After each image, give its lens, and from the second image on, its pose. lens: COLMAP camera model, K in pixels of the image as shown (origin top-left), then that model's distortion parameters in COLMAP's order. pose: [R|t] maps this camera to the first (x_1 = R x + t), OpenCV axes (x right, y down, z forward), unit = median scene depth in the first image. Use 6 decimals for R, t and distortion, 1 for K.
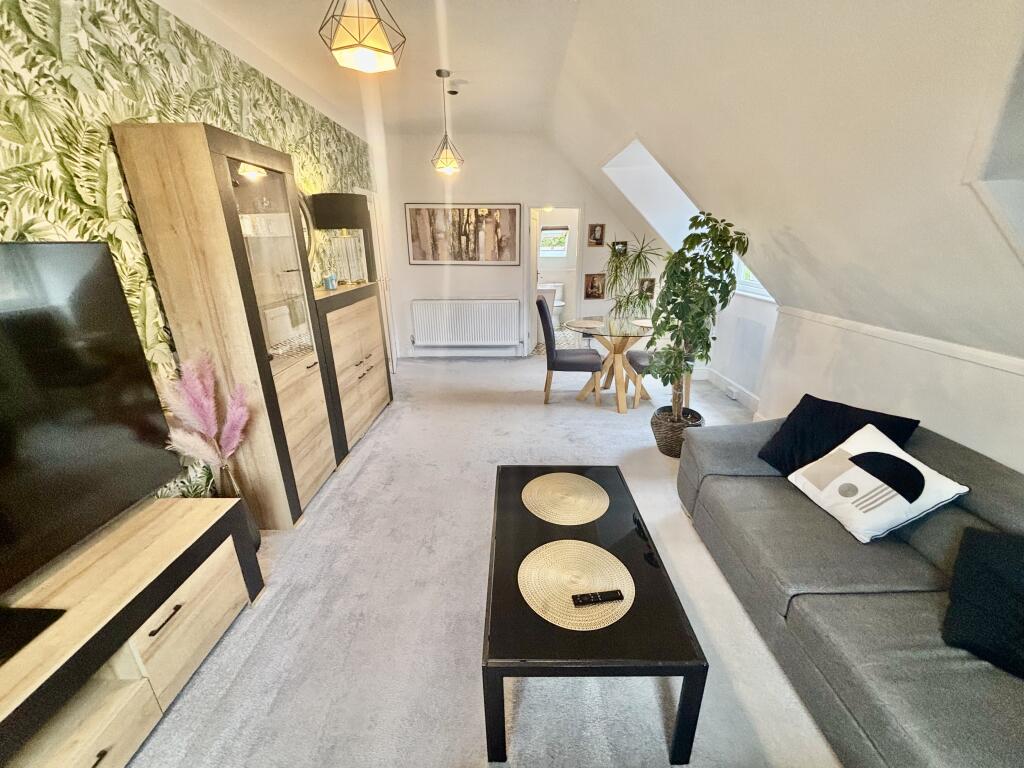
lens RADIAL K [[412.8, 0, 513.3], [0, 412.8, 384.4], [0, 0, 1]] dist [0.007761, -0.001495]
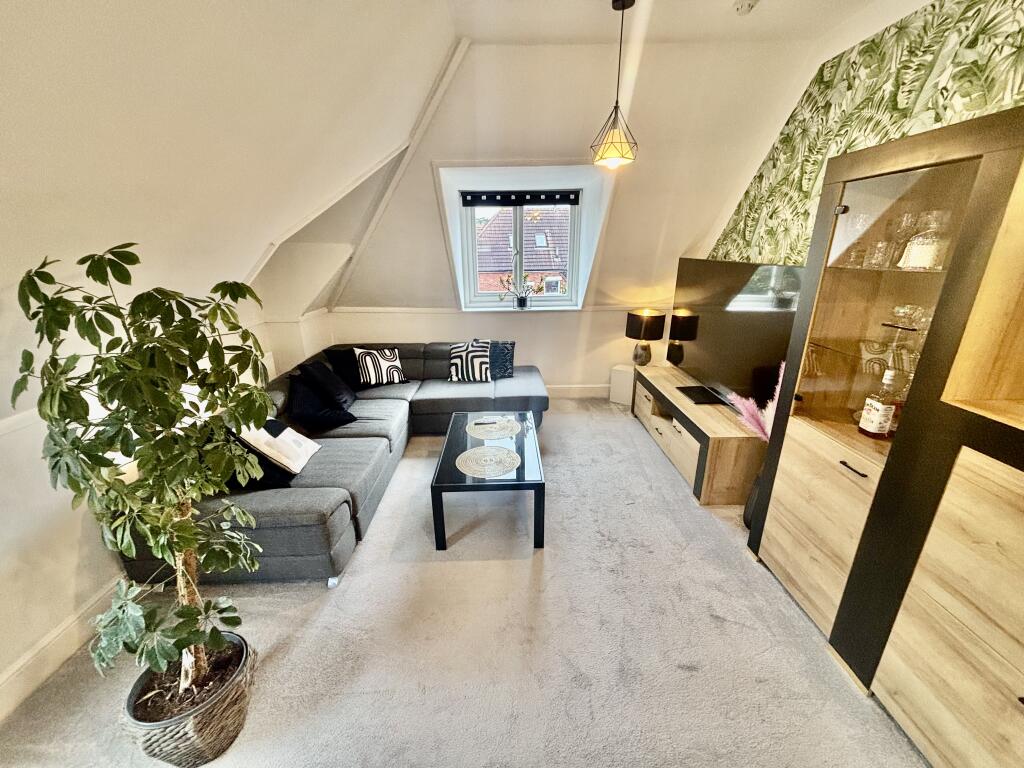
lens RADIAL K [[412.8, 0, 513.4], [0, 412.8, 383.6], [0, 0, 1]] dist [0.007761, -0.001495]
pose [[-0.999845, 0.017452, -0.002496, 0.030560], [0.012126, 0.783543, 0.621219, -0.902197], [0.012797, 0.621092, -0.783633, 2.341295]]
